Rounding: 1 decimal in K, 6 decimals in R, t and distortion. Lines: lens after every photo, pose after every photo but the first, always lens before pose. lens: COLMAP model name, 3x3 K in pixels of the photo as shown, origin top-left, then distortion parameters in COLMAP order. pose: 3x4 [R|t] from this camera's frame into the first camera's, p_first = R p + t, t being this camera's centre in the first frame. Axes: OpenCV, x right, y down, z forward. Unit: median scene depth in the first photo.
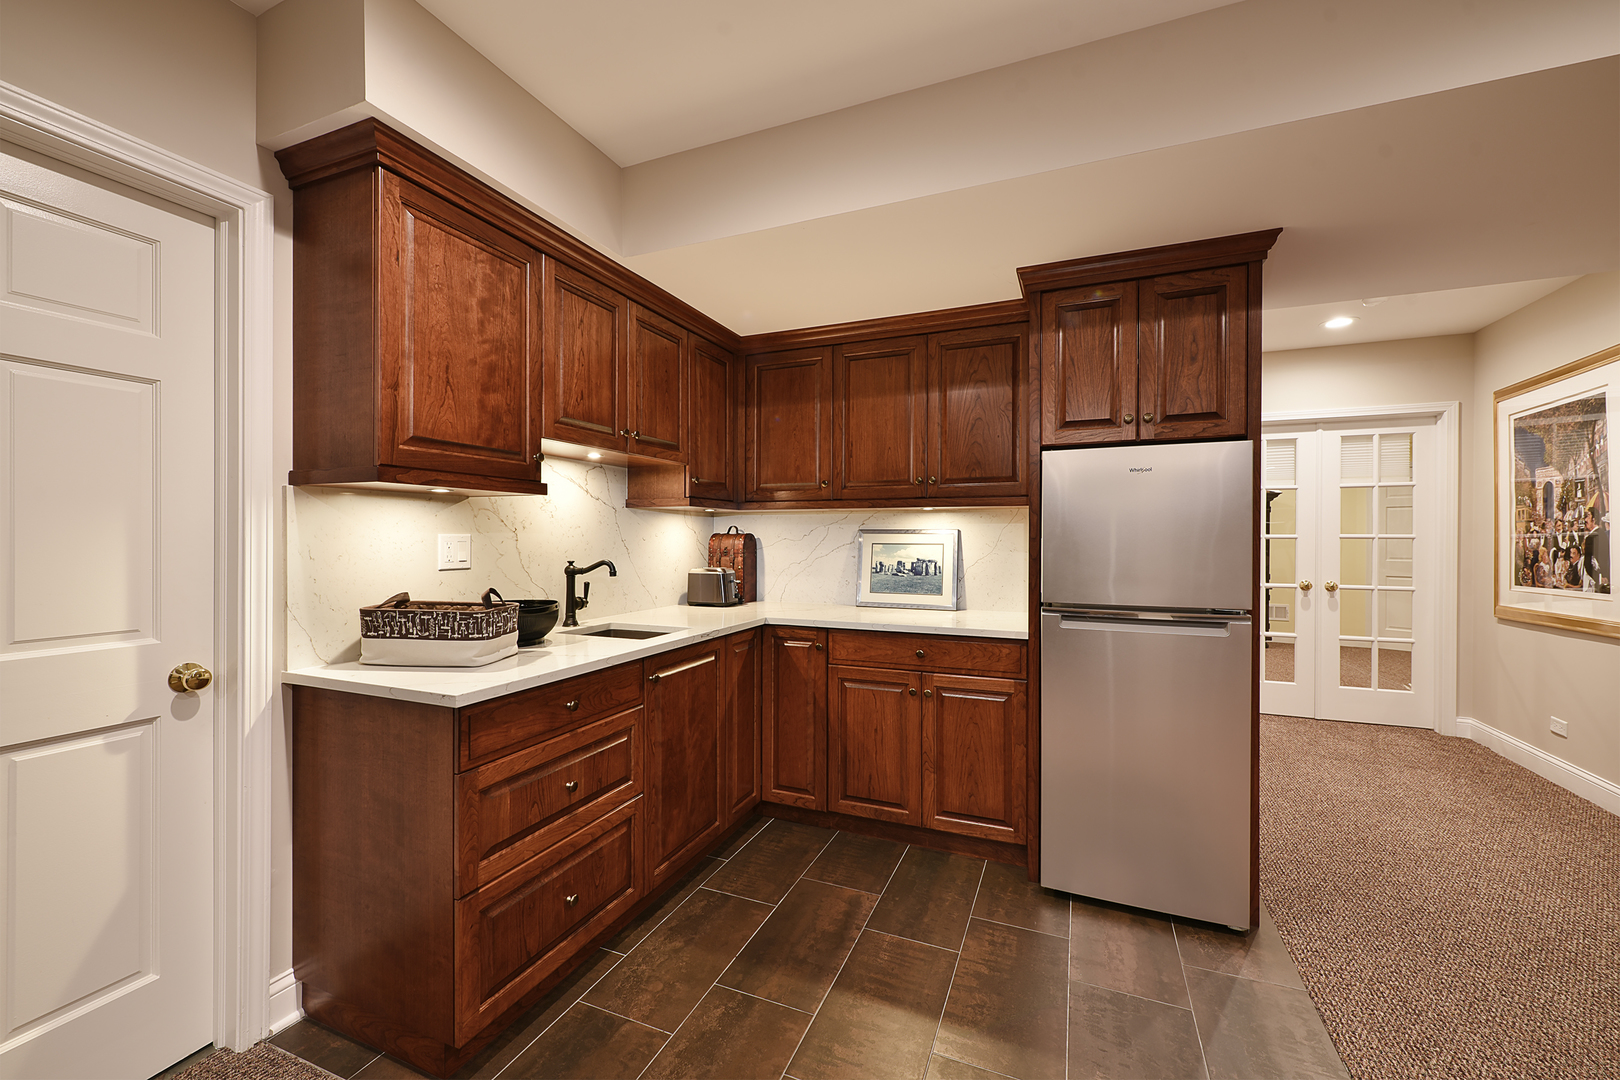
lens RADIAL K [[642.1, 0, 810.0], [0, 642.1, 540.0], [0, 0, 1]] dist [0.001990, -0.000056]
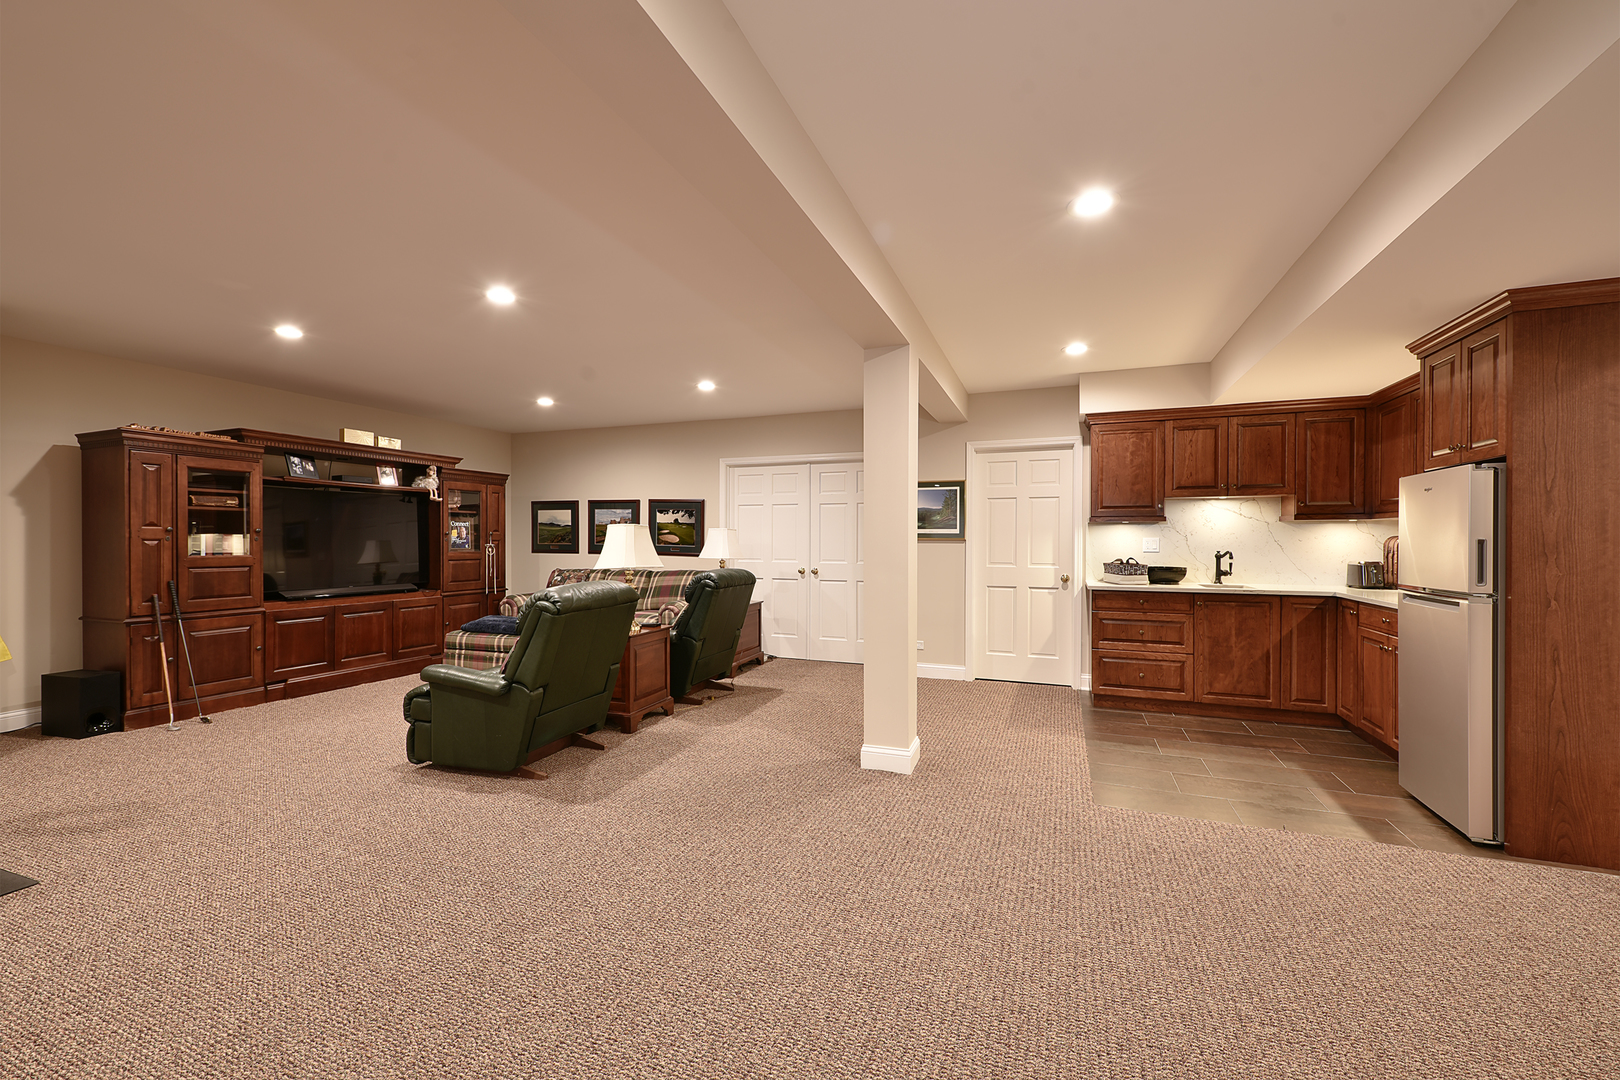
lens RADIAL K [[642.1, 0, 810.0], [0, 642.1, 540.0], [0, 0, 1]] dist [0.001990, -0.000056]
pose [[0.023408, -0.000452, -0.999726, 2.035663], [-0.006829, 0.999976, -0.000612, 0.010266], [0.999703, 0.006841, 0.023404, -0.395633]]
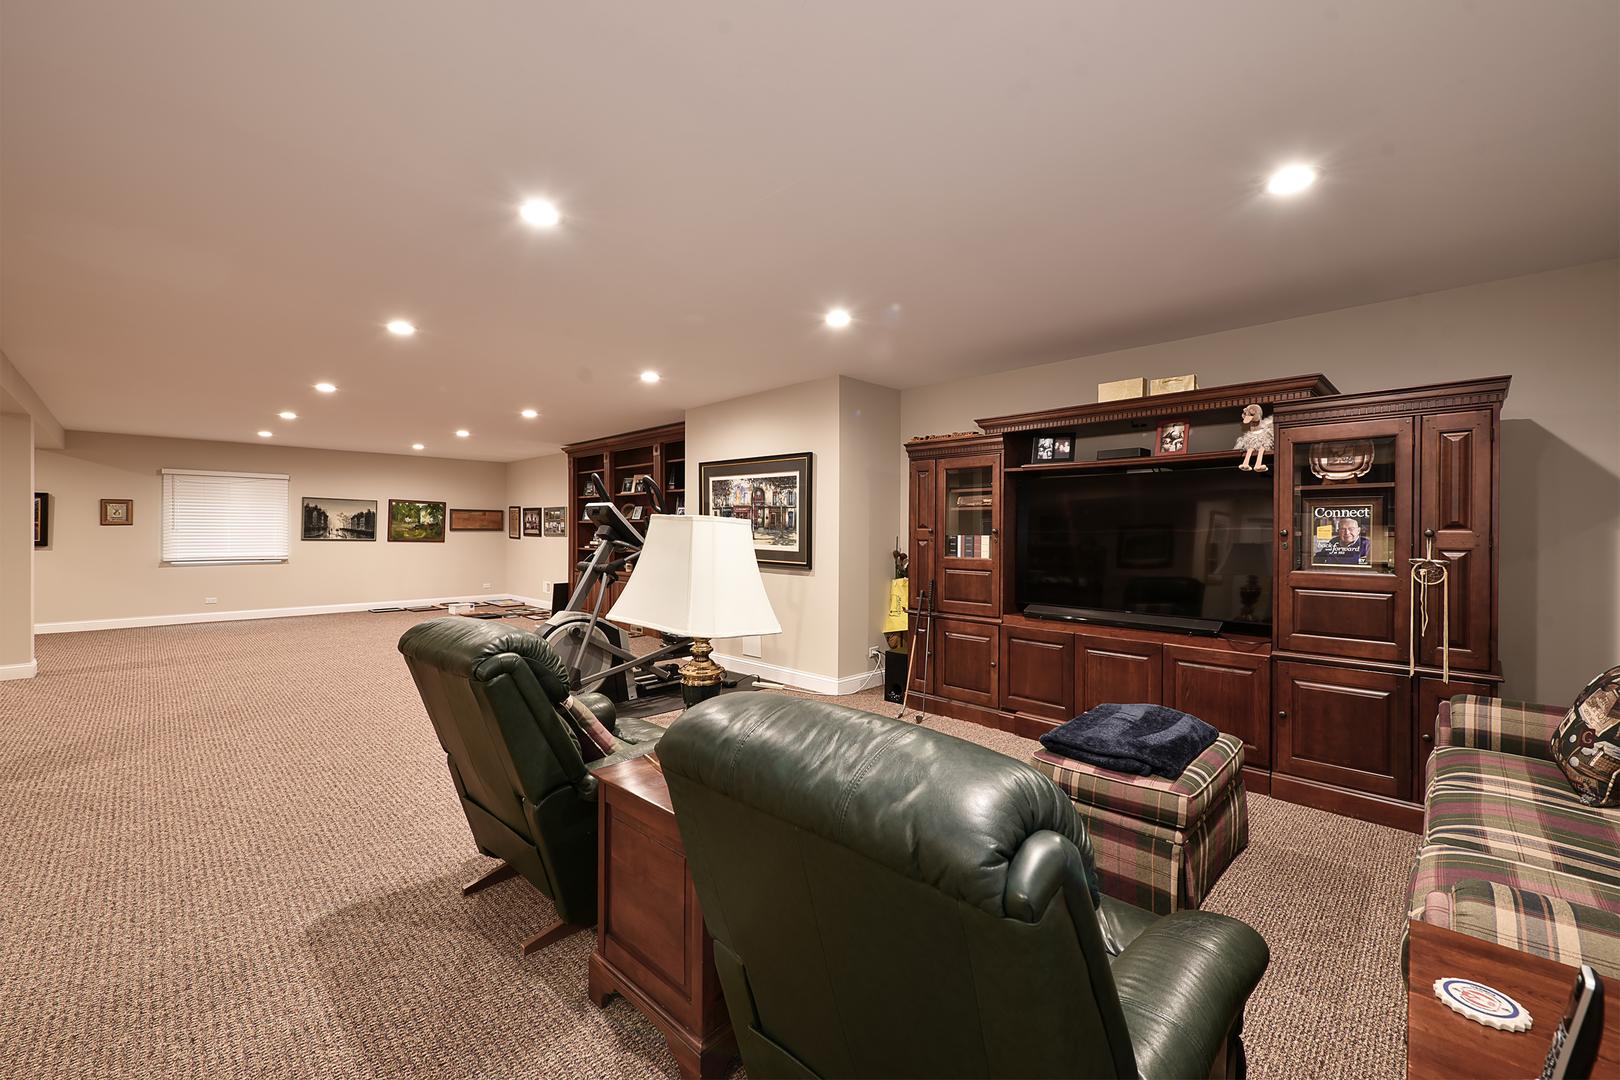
lens RADIAL K [[642.1, 0, 810.0], [0, 642.1, 540.0], [0, 0, 1]] dist [0.001990, -0.000056]
pose [[-0.926938, -0.007374, 0.375143, -2.911170], [0.000189, 0.999798, 0.020118, -0.057238], [-0.375215, 0.018719, -0.926749, -0.055493]]
